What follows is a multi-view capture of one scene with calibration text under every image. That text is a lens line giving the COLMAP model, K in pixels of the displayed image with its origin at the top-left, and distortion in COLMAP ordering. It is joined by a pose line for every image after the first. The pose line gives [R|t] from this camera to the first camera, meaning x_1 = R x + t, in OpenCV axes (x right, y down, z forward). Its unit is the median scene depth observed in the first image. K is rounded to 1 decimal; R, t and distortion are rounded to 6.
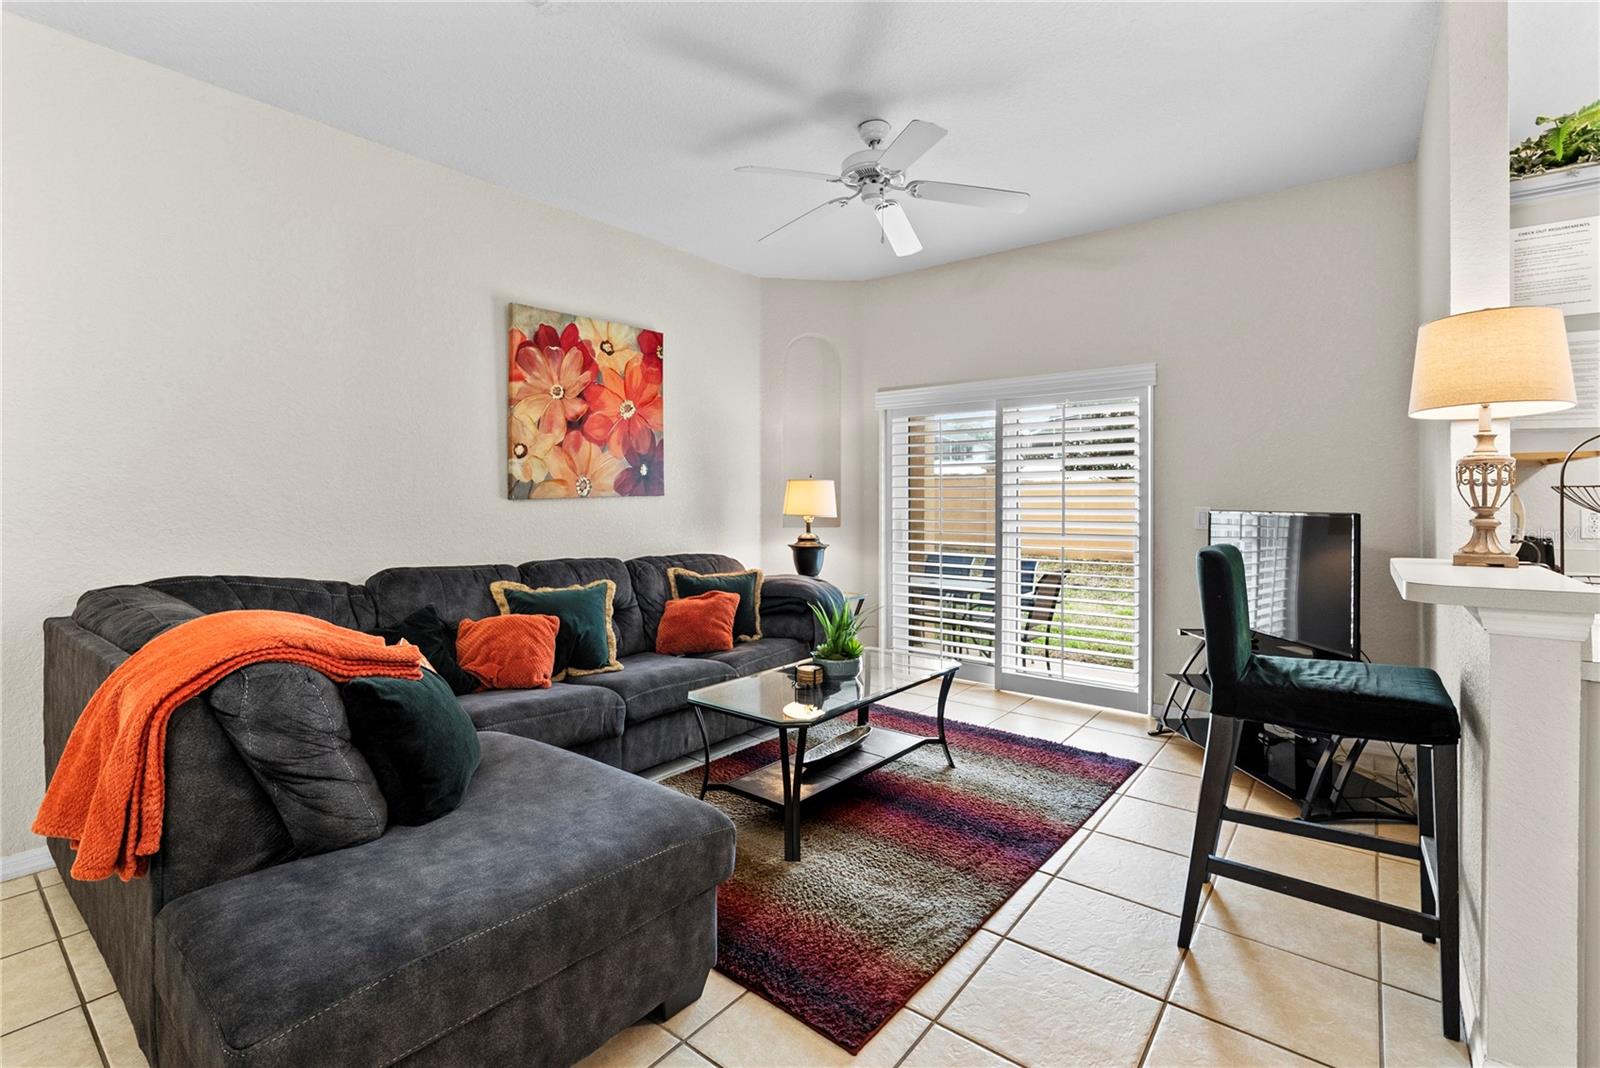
lens RADIAL K [[719.3, 0, 791.2], [0, 719.3, 495.1], [0, 0, 1]] dist [-0.009254, 0.002626]
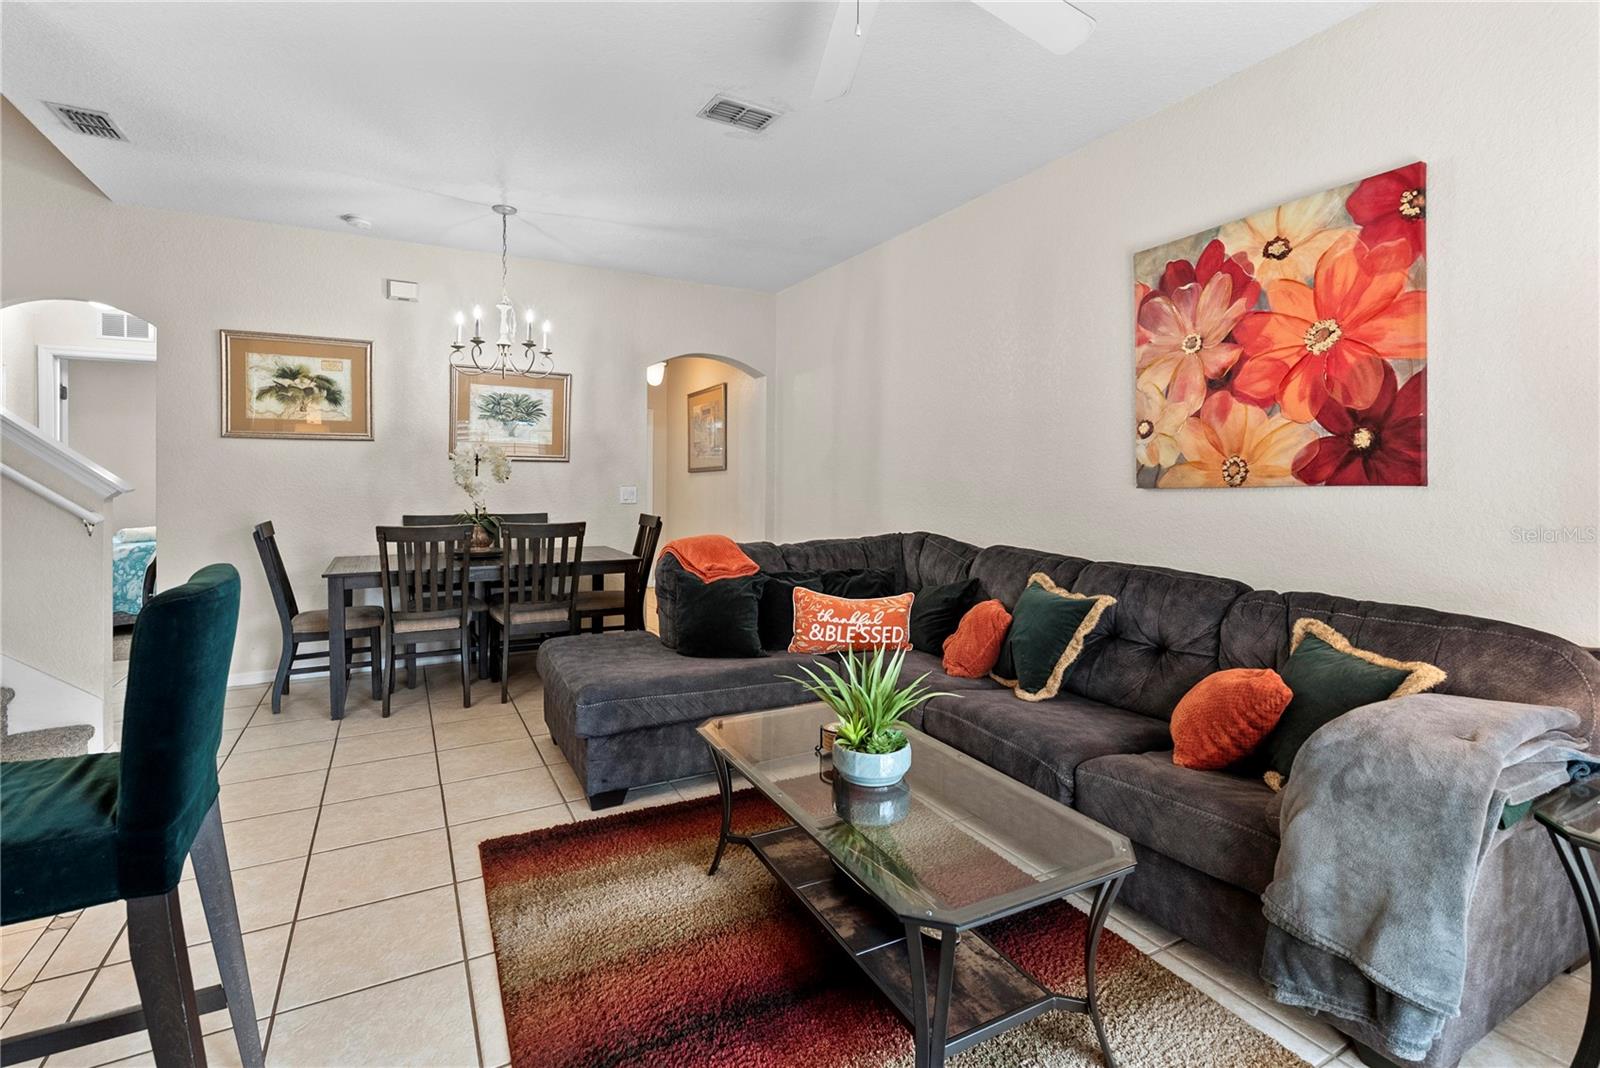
lens RADIAL K [[719.3, 0, 797.6], [0, 719.3, 488.5], [0, 0, 1]] dist [-0.009254, 0.002626]
pose [[-0.376353, 0.012013, -0.926398, 0.506291], [-0.003689, 0.999889, 0.014464, -0.003745], [0.926469, 0.008861, -0.376267, 0.891405]]
